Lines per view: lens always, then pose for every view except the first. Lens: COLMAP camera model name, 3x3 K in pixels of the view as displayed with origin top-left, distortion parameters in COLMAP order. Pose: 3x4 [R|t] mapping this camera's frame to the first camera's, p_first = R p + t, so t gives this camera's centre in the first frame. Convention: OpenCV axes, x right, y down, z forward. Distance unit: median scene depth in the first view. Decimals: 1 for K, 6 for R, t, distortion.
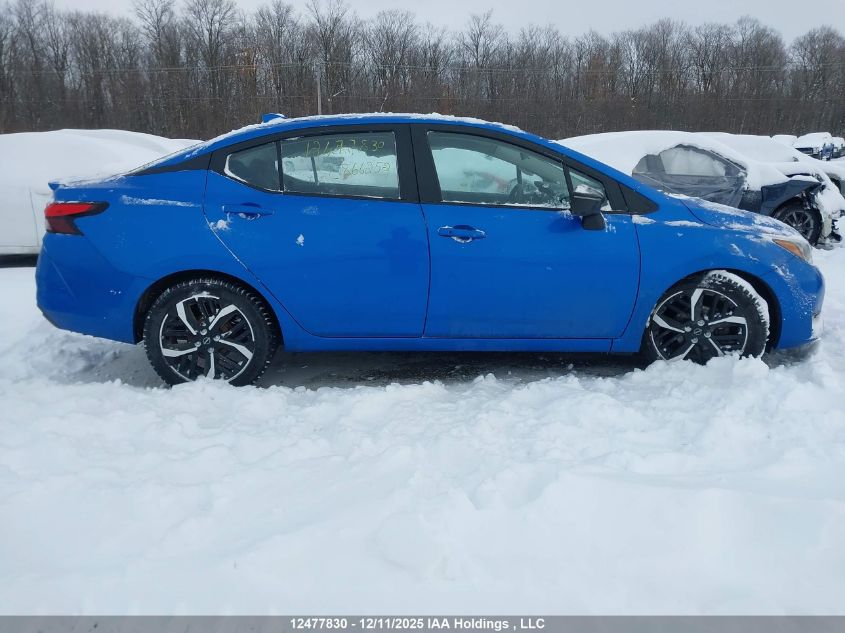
lens RADIAL K [[666.9, 0, 428.8], [0, 666.9, 310.7], [0, 0, 1]] dist [0.095836, -0.115893]
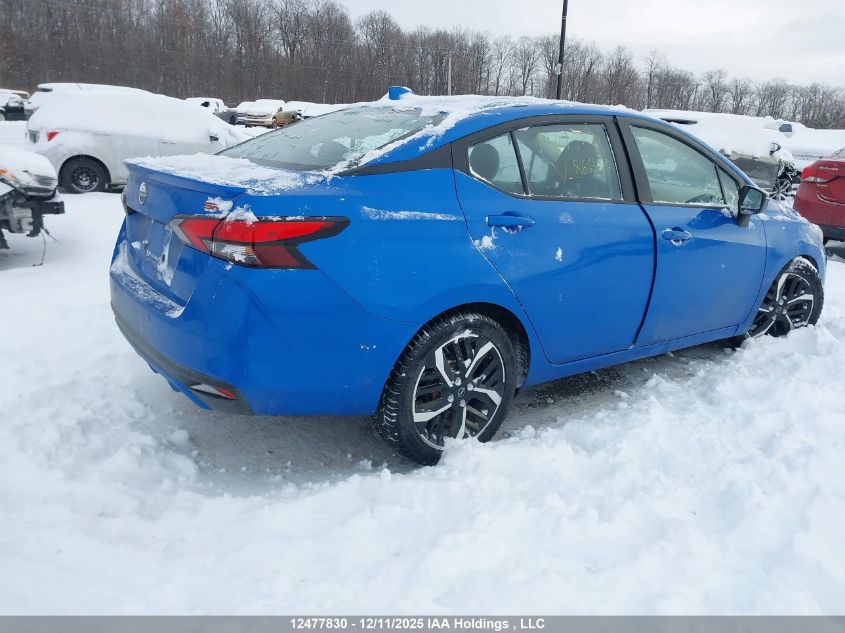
lens RADIAL K [[660.2, 0, 422.5], [0, 660.2, 316.5], [0, 0, 1]] dist [0.251023, -0.477735]
pose [[0.807017, -0.116517, 0.578919, -0.797948], [0.079107, 0.992836, 0.089549, -0.113885], [-0.585205, -0.026471, 0.810453, 0.409374]]
